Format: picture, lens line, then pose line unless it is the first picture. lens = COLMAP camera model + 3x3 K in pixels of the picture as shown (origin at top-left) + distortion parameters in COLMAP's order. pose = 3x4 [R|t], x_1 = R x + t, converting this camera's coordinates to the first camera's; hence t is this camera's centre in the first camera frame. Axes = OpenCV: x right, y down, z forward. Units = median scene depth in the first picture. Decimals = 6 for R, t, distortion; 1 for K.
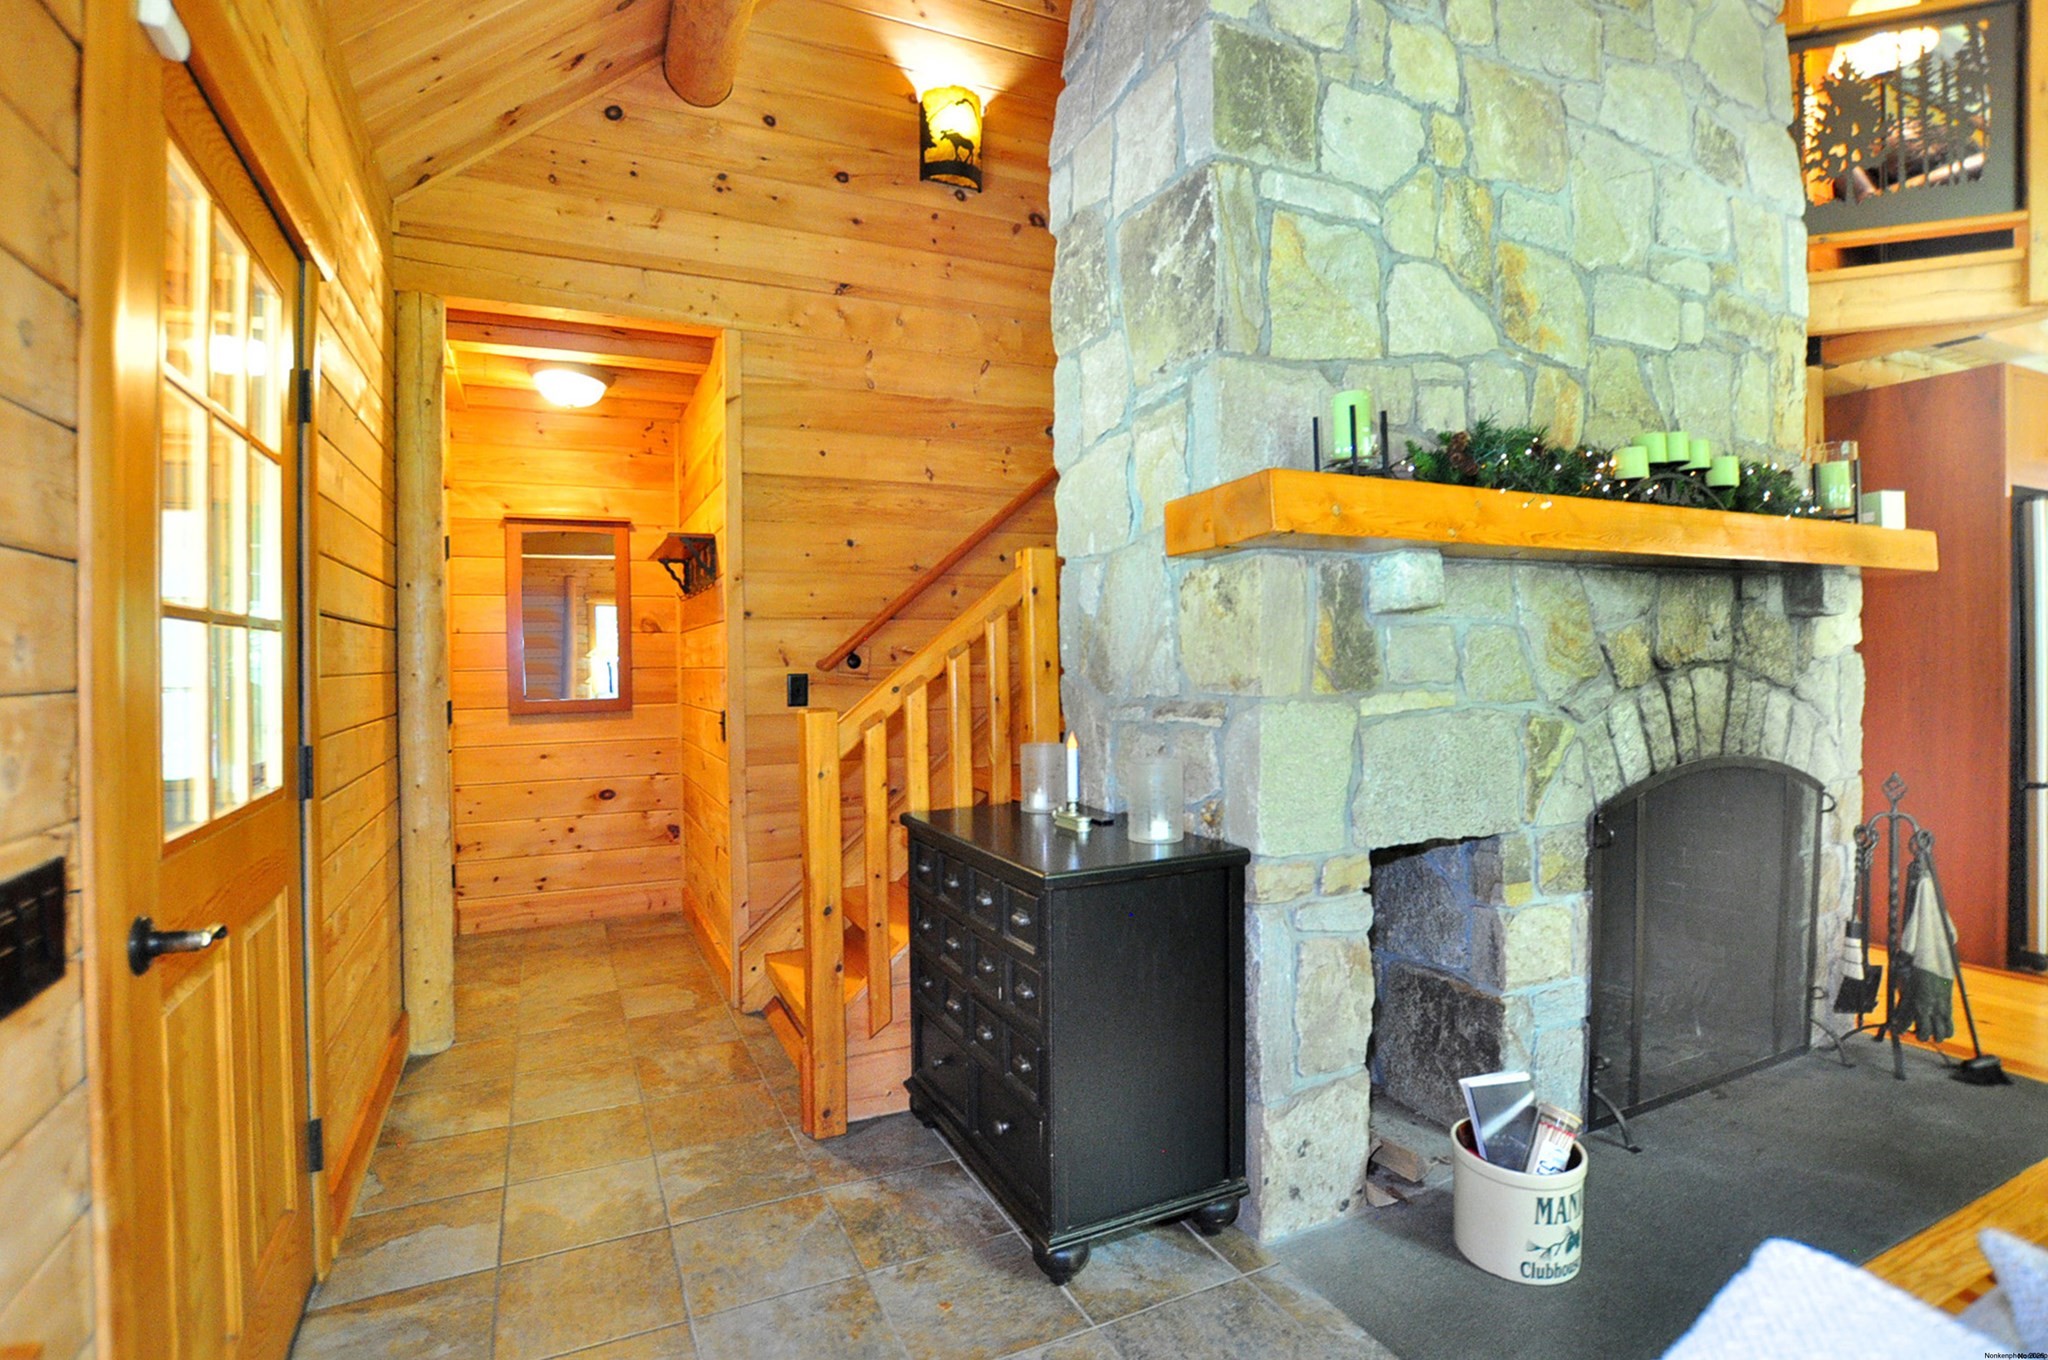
lens RADIAL K [[984.0, 0, 1024.0], [0, 984.0, 680.0], [0, 0, 1]] dist [-0.038409, -0.000091]
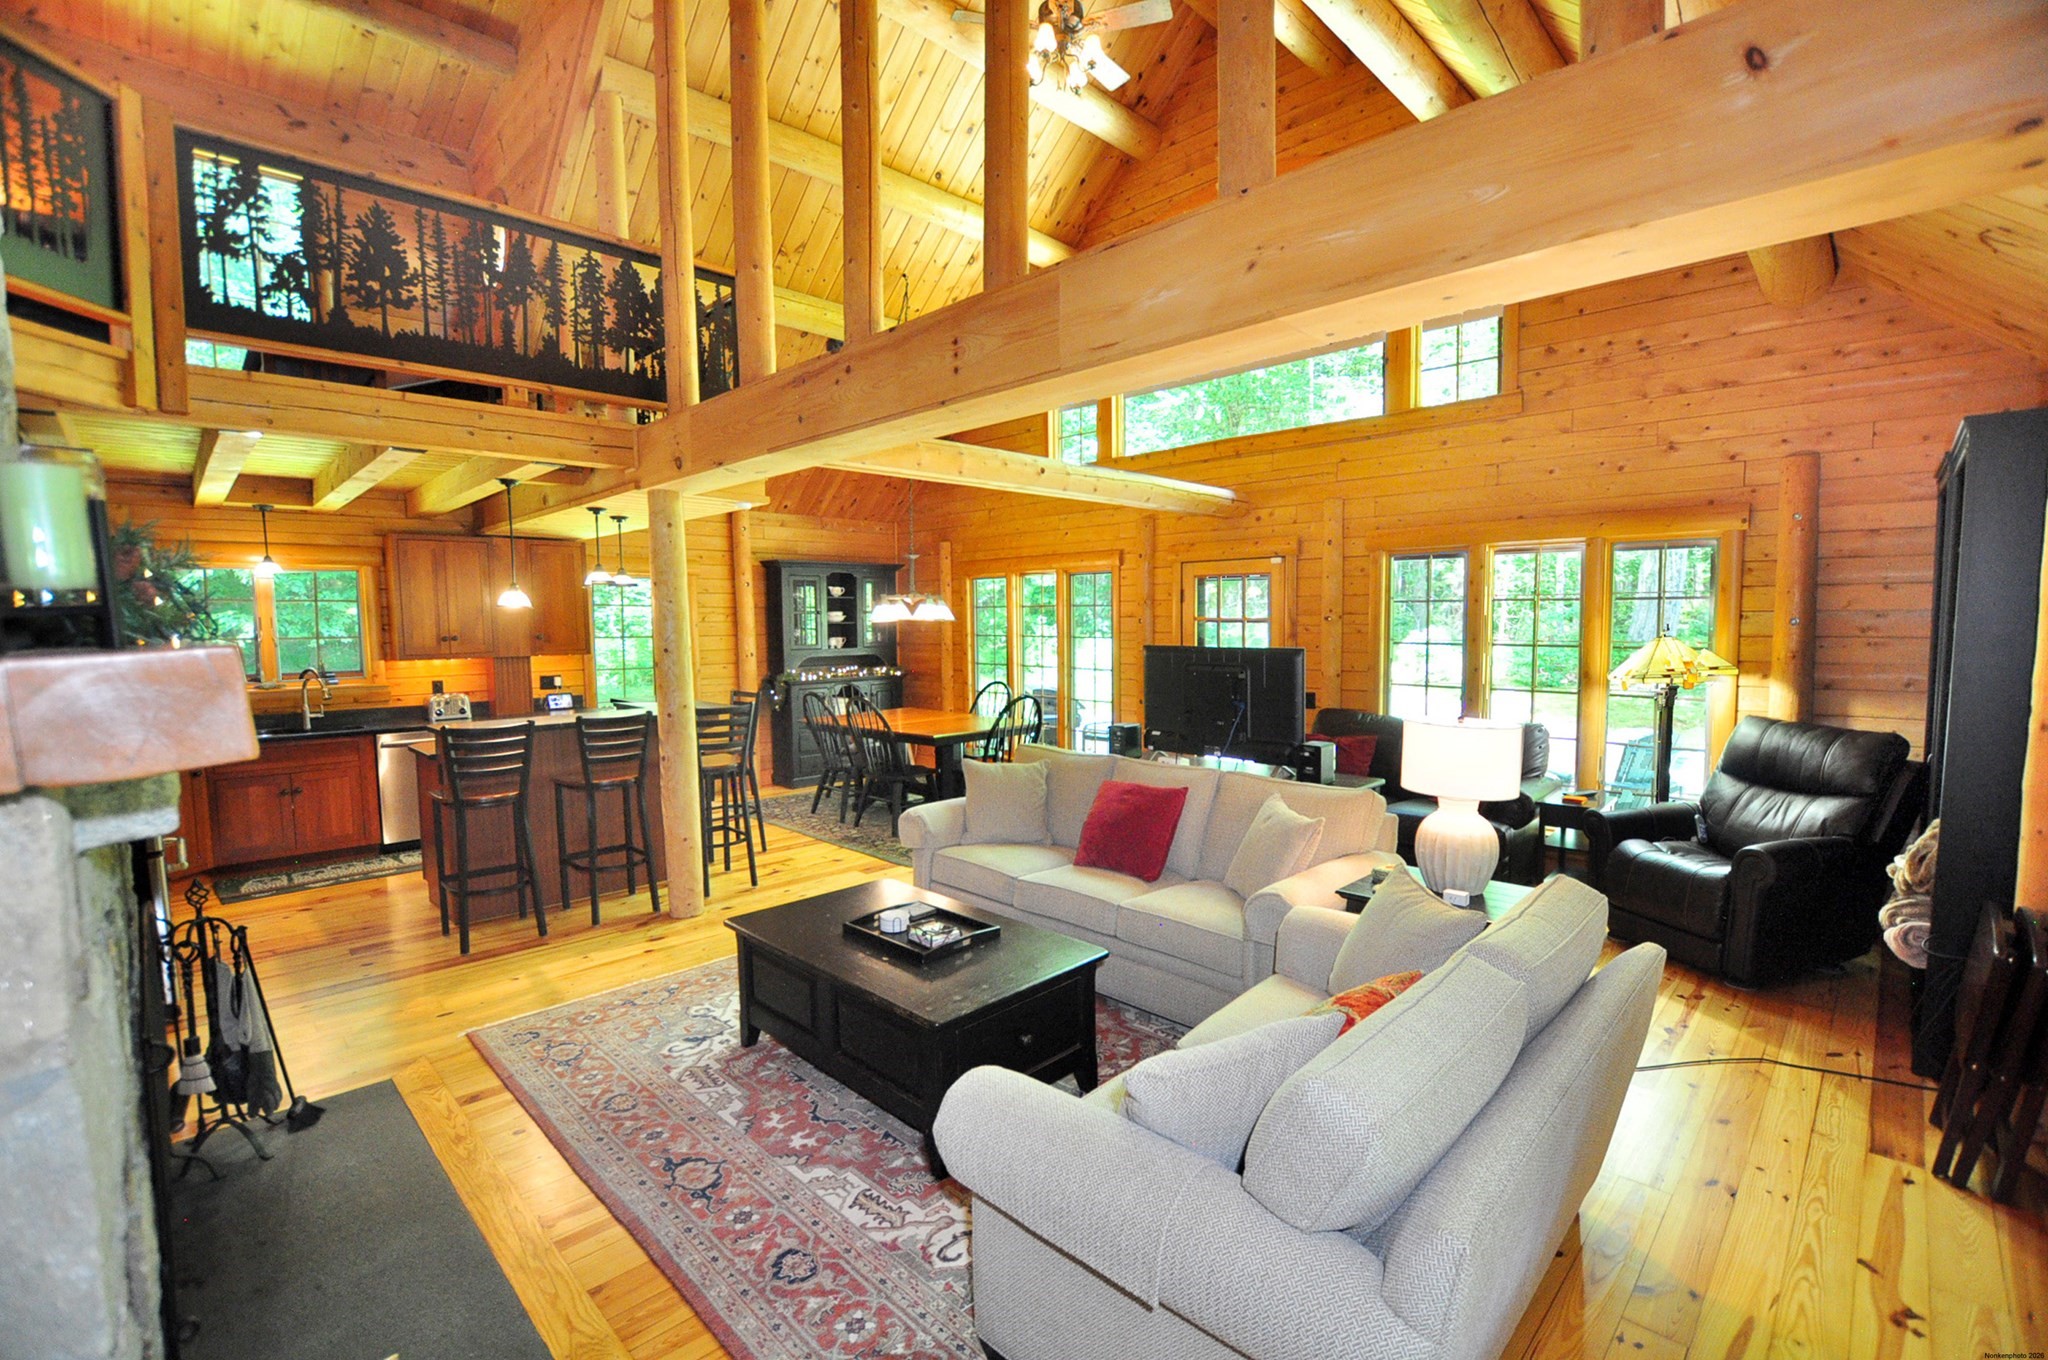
lens RADIAL K [[899.3, 0, 991.1], [0, 899.3, 689.3], [0, 0, 1]] dist [-0.027758, 0.001182]
pose [[-0.315059, -0.053066, 0.947587, -0.257575], [0.037252, 0.996975, 0.068218, -0.154193], [-0.948341, 0.056792, -0.312129, 0.555776]]
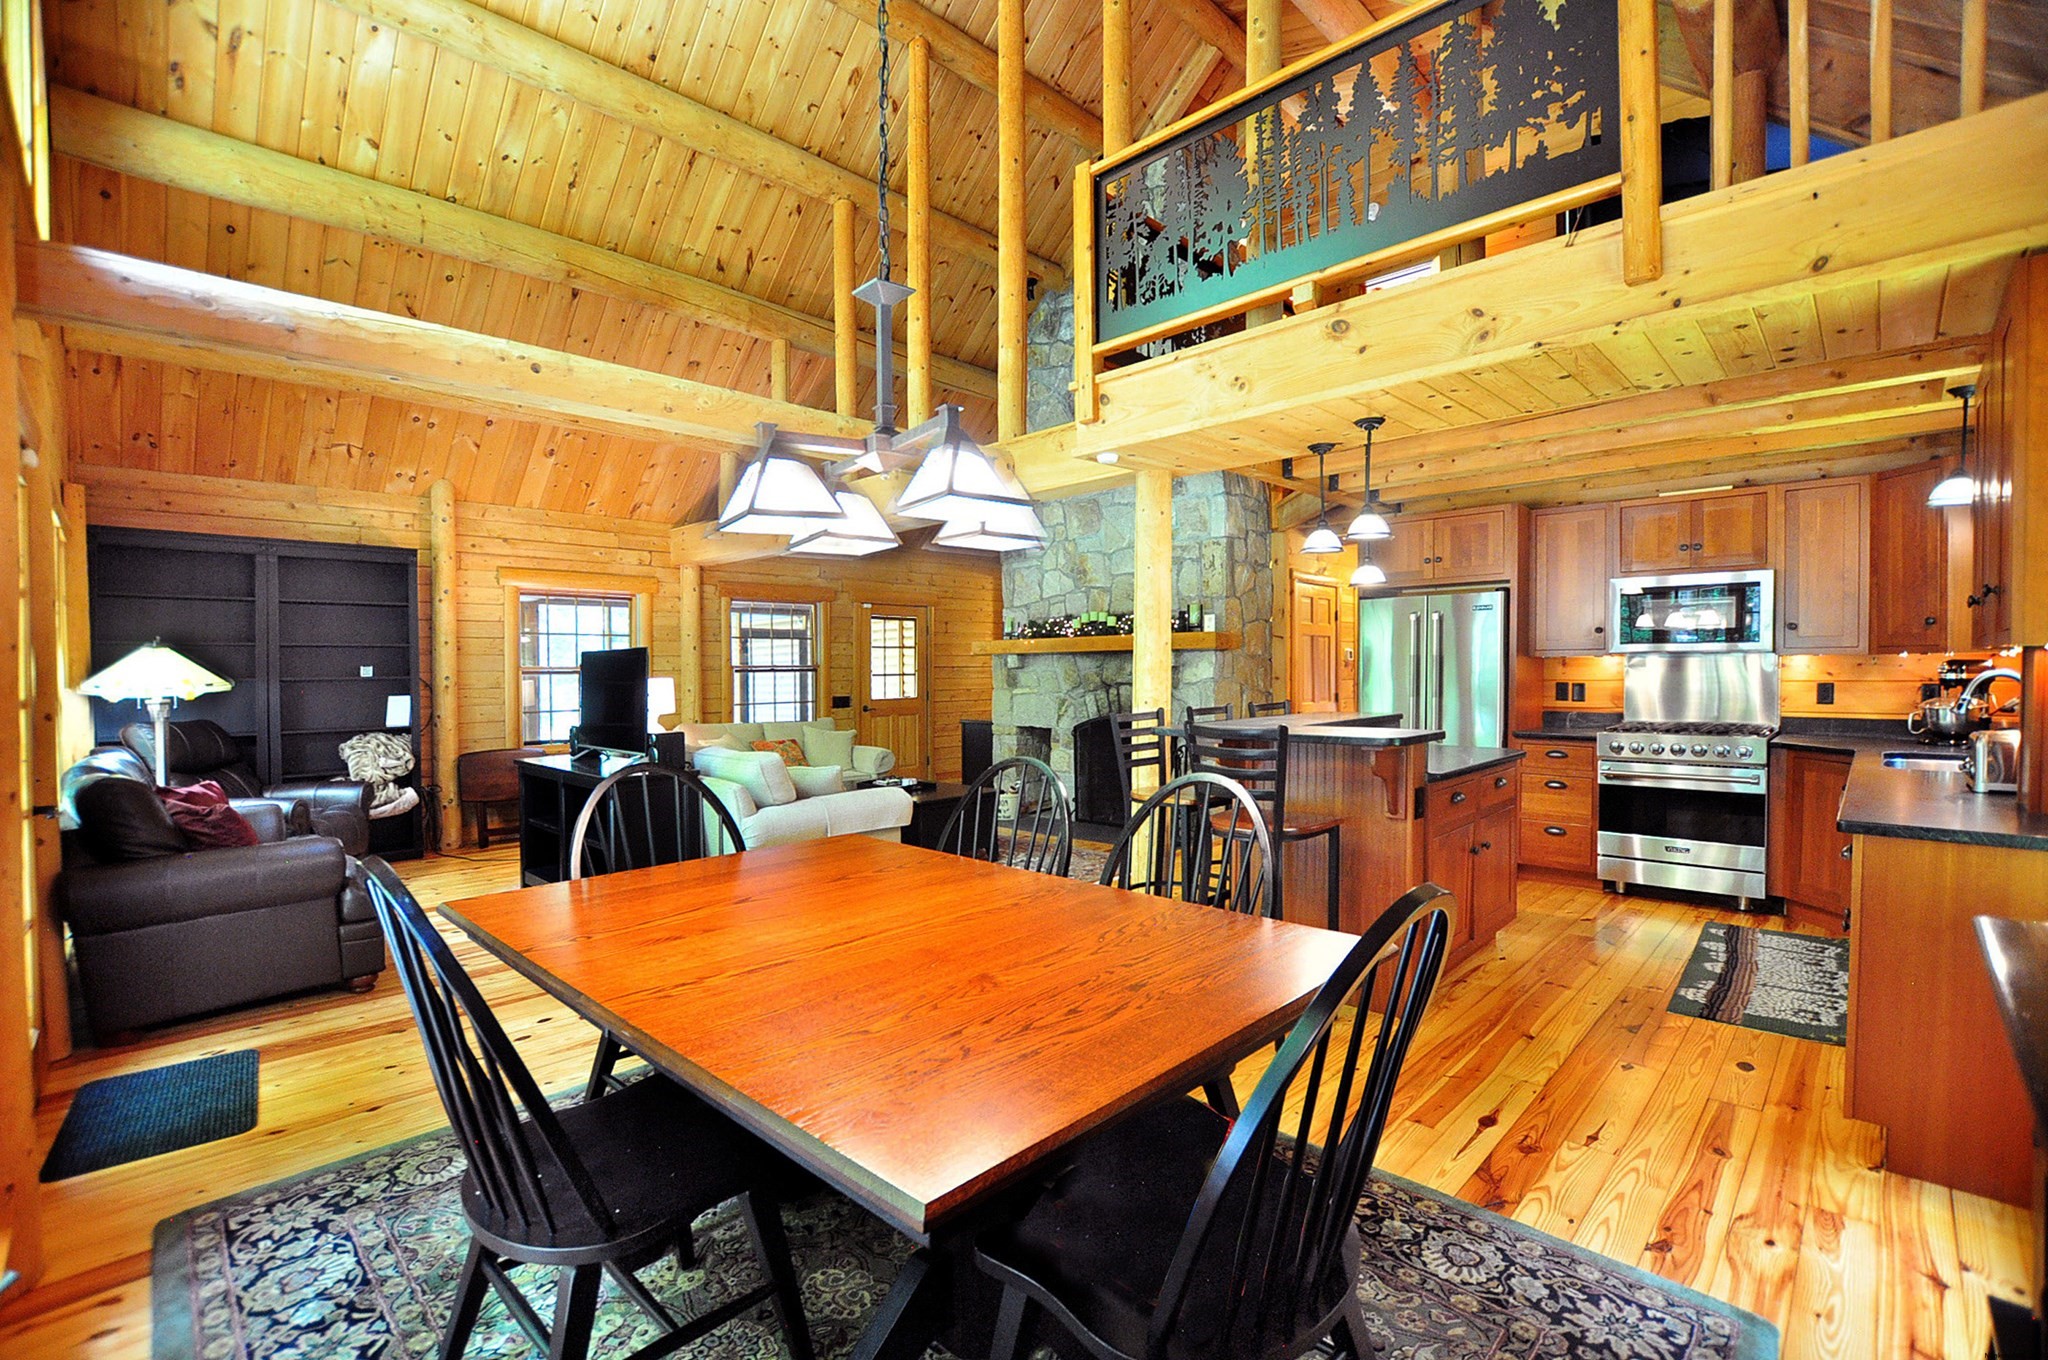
lens RADIAL K [[904.9, 0, 1027.4], [0, 904.9, 688.1], [0, 0, 1]] dist [-0.023188, 0.000628]
pose [[0.363758, 0.032967, -0.930910, 3.415173], [-0.013375, 0.999455, 0.030168, -0.089485], [0.931397, 0.001477, 0.364001, -0.305096]]
